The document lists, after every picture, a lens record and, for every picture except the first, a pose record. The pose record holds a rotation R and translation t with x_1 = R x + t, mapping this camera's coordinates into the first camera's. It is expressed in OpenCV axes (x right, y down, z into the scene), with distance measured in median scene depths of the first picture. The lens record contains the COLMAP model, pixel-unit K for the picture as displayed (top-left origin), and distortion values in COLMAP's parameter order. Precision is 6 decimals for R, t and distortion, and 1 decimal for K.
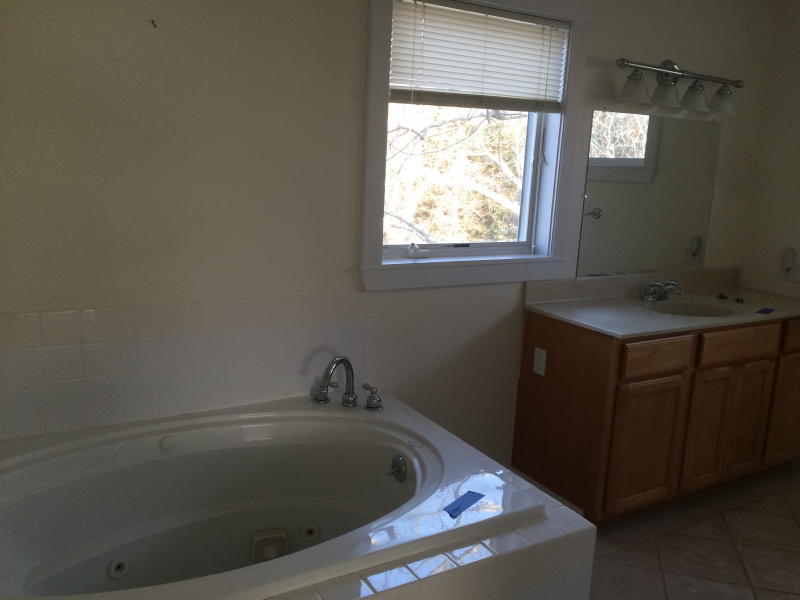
lens RADIAL K [[686.0, 0, 400.0], [0, 686.0, 300.0], [0, 0, 1]] dist [0.087661, -0.112038]
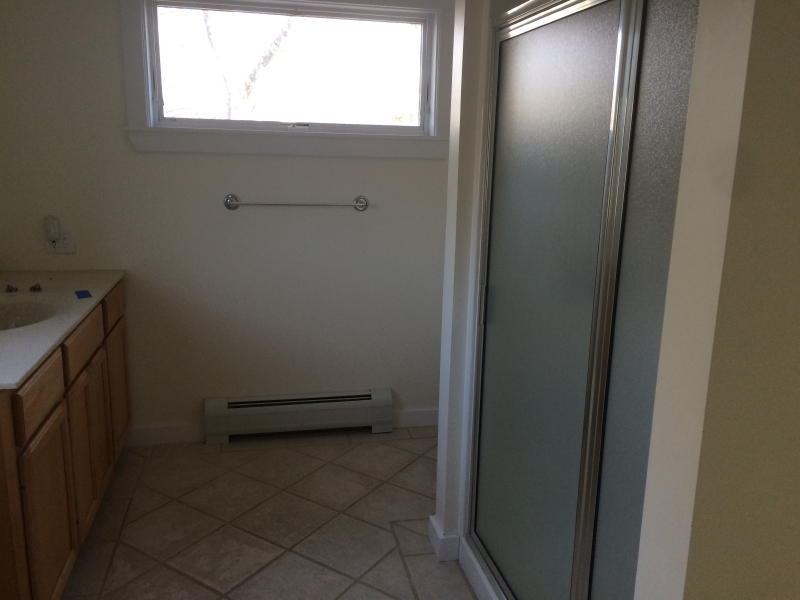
lens RADIAL K [[686.0, 0, 400.0], [0, 686.0, 300.0], [0, 0, 1]] dist [0.087661, -0.112038]
pose [[0.309925, -0.242595, 0.919290, -0.141963], [0.171301, 0.965324, 0.196992, -0.085092], [-0.935202, 0.096423, 0.340735, 0.390698]]
